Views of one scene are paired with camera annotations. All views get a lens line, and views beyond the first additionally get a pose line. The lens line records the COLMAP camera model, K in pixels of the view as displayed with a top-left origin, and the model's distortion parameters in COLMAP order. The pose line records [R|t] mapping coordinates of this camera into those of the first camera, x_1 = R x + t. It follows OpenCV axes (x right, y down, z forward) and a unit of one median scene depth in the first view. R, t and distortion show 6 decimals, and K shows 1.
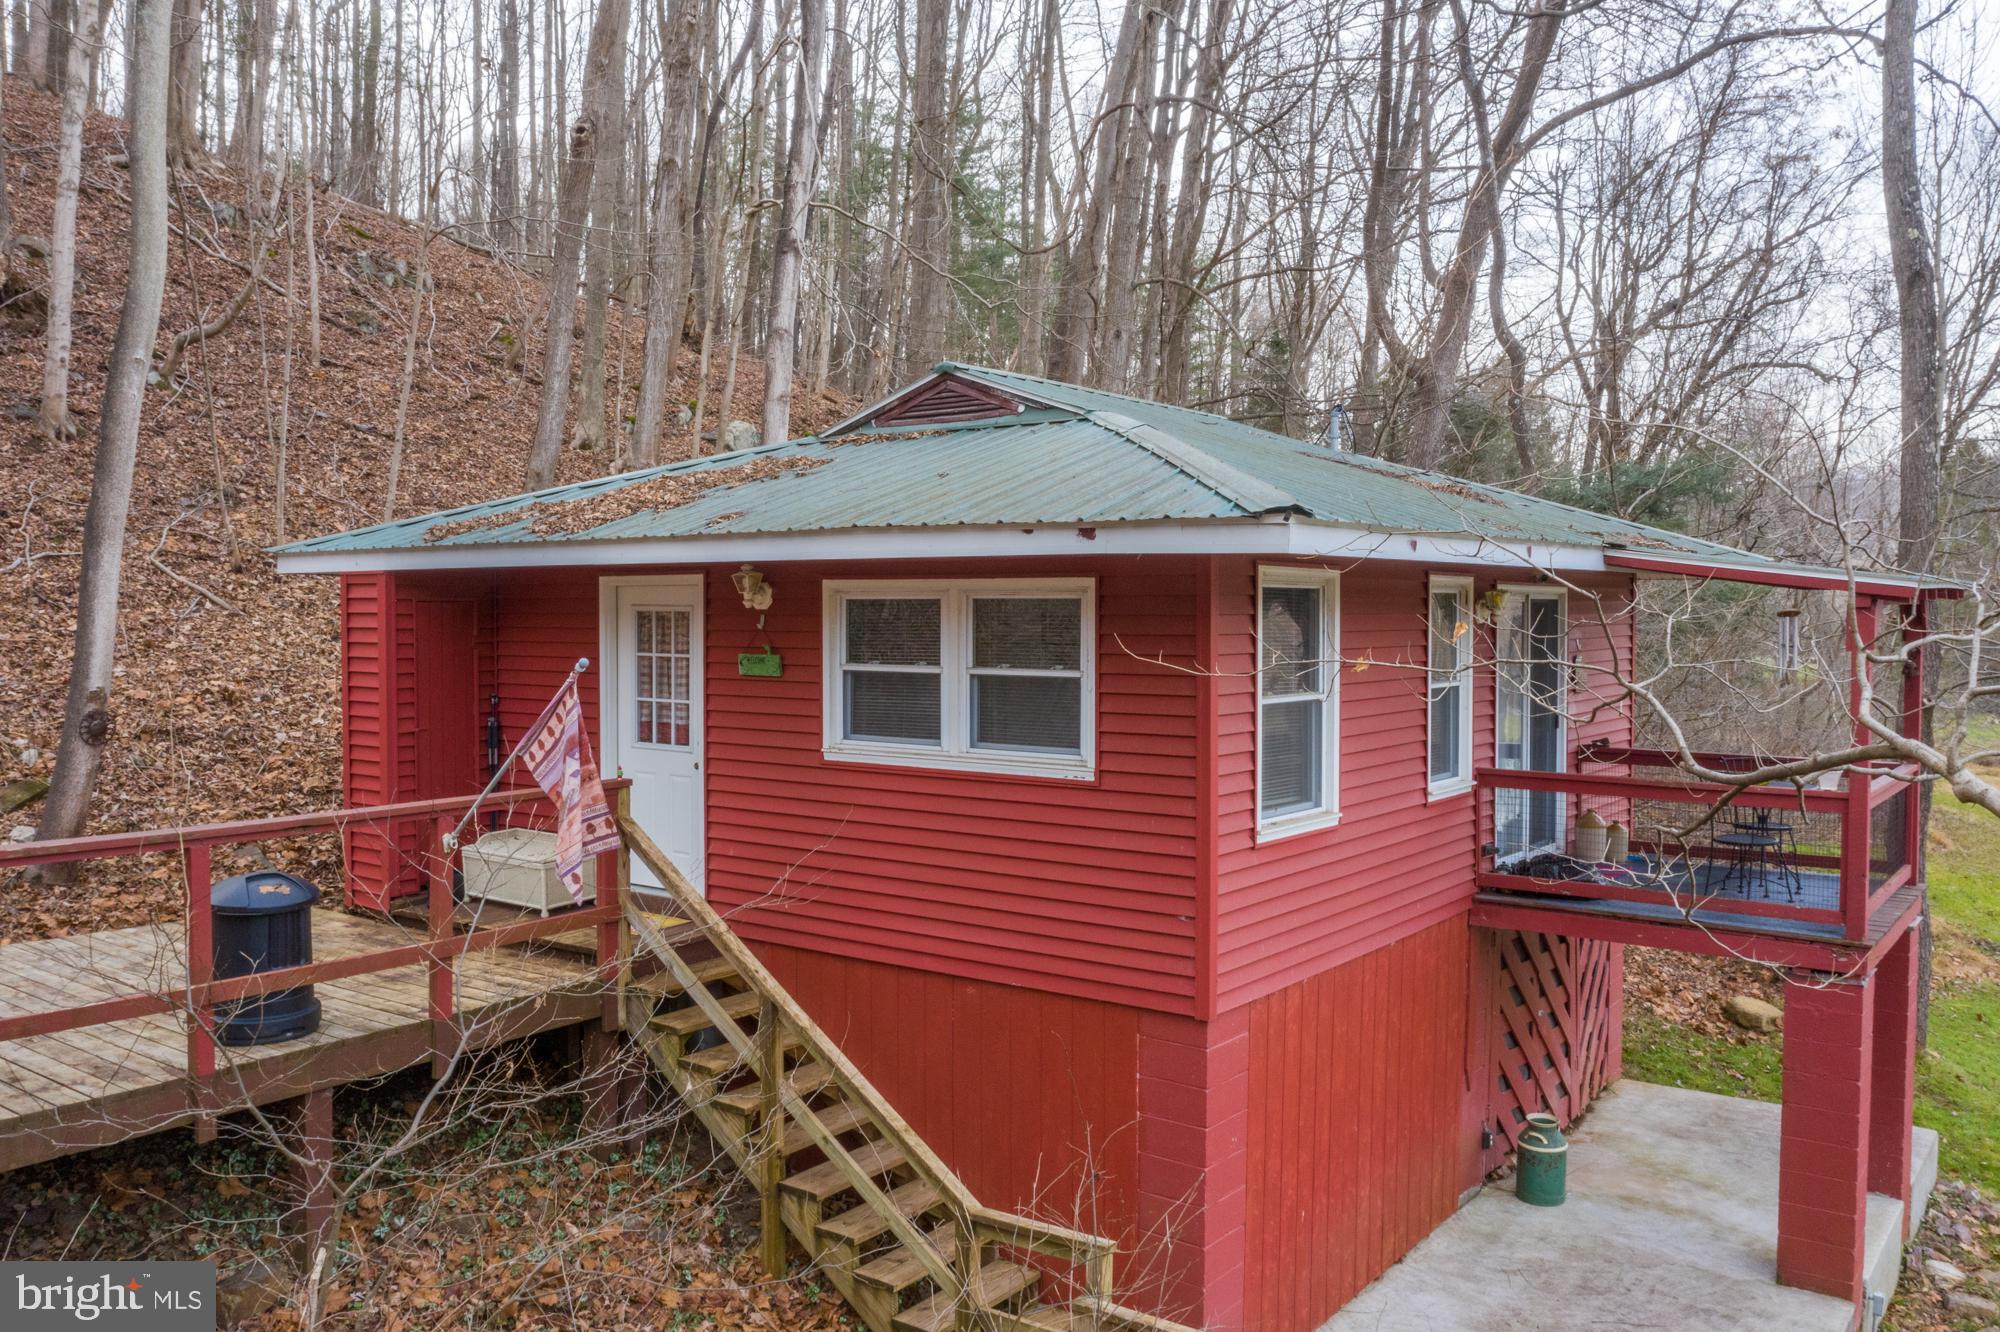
lens RADIAL K [[1579.2, 0, 1000.0], [0, 1579.2, 666.0], [0, 0, 1]] dist [-0.013887, 0.010019]
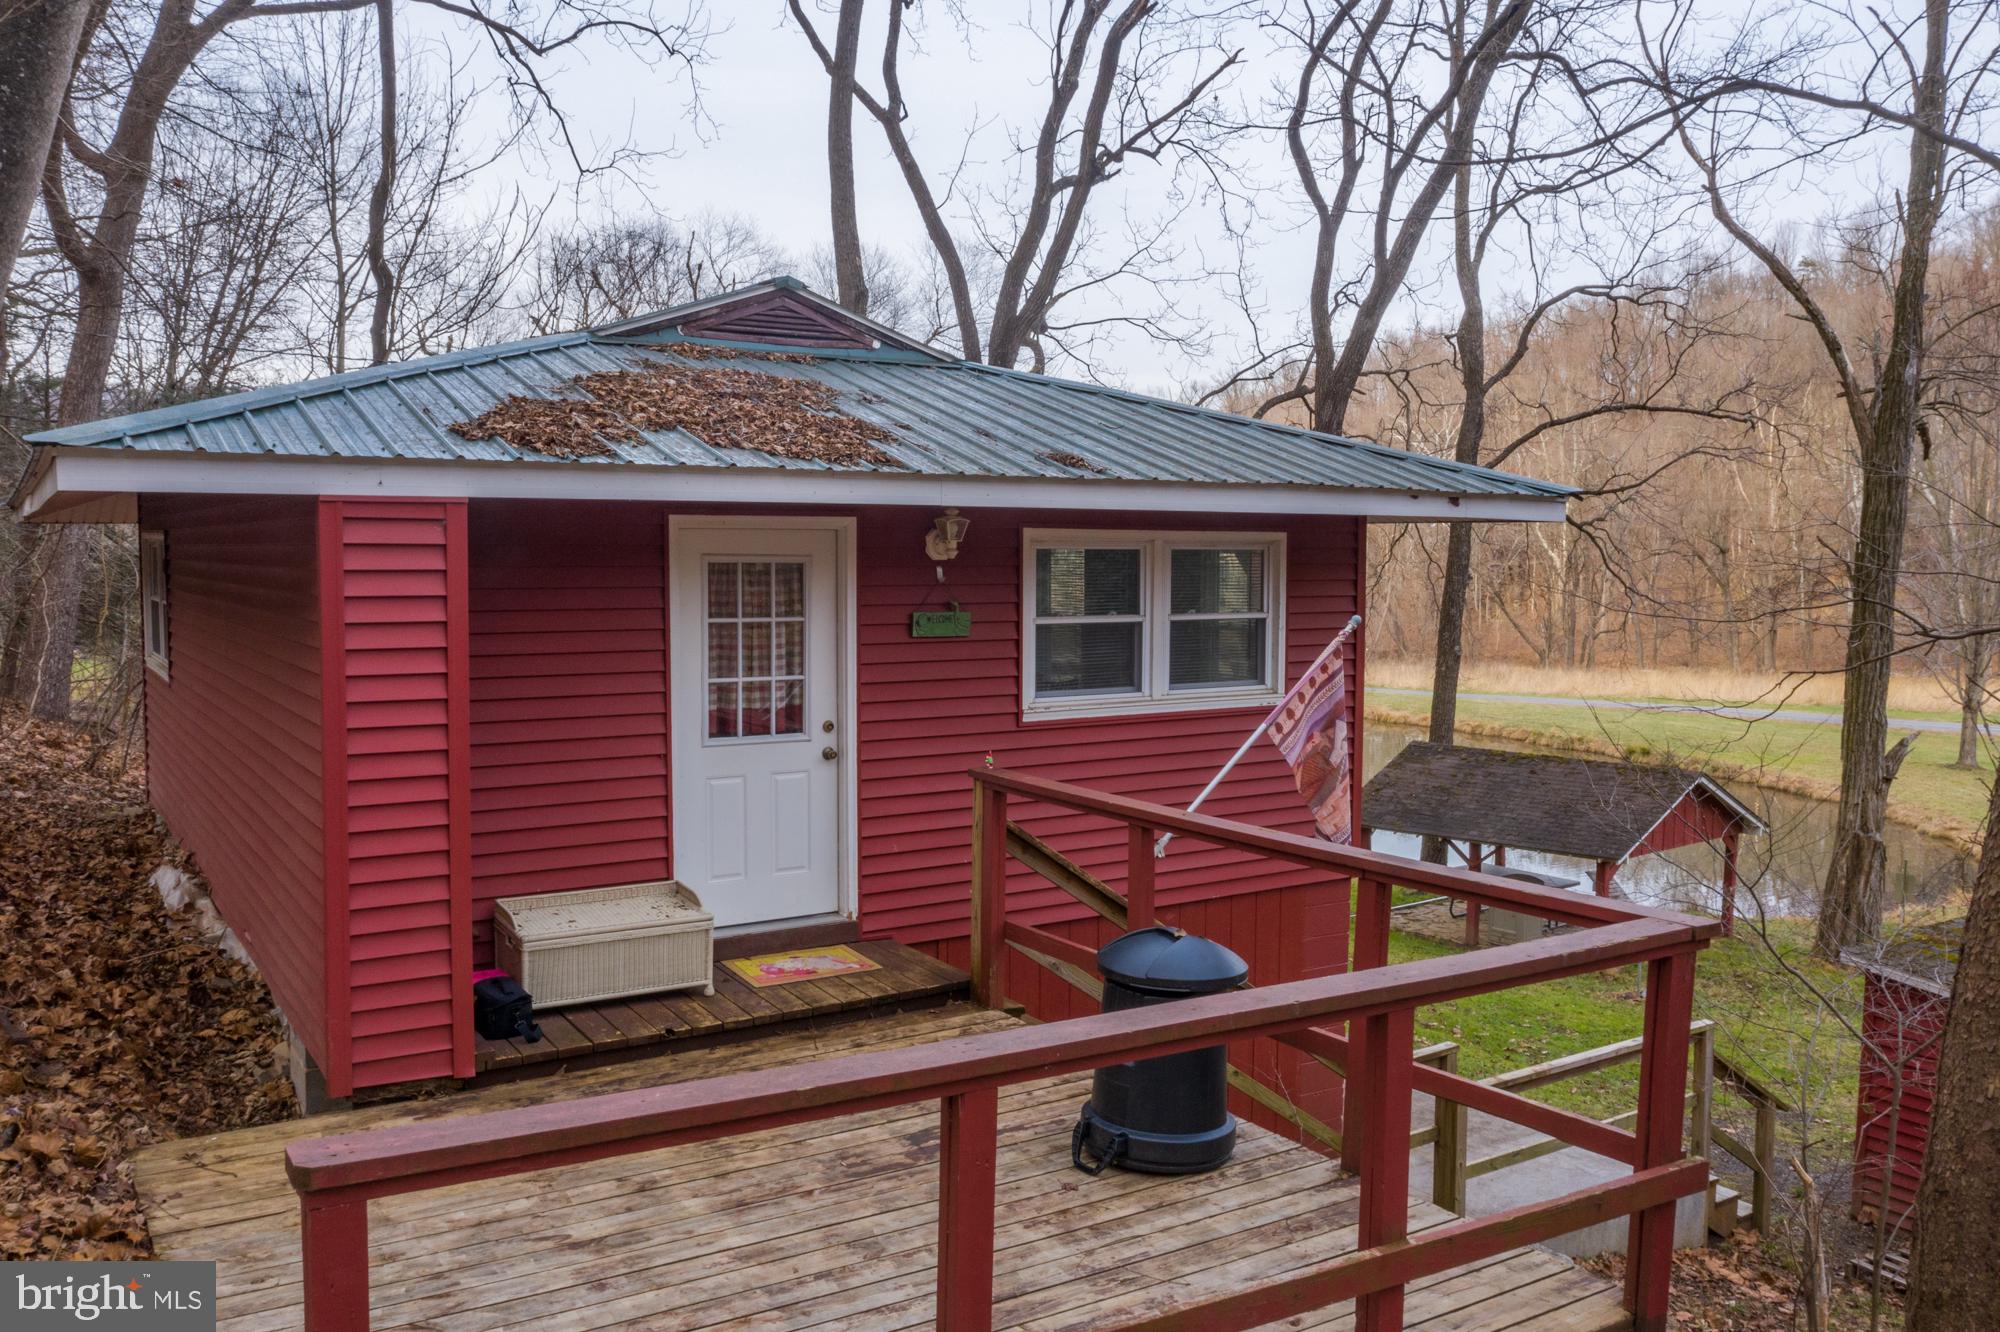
lens RADIAL K [[1579.2, 0, 1000.0], [0, 1579.2, 666.0], [0, 0, 1]] dist [-0.013887, 0.010019]
pose [[0.351492, -0.069901, 0.933578, -0.941495], [0.030369, 0.997535, 0.063256, -0.031467], [-0.935698, 0.006118, 0.352749, 0.658016]]
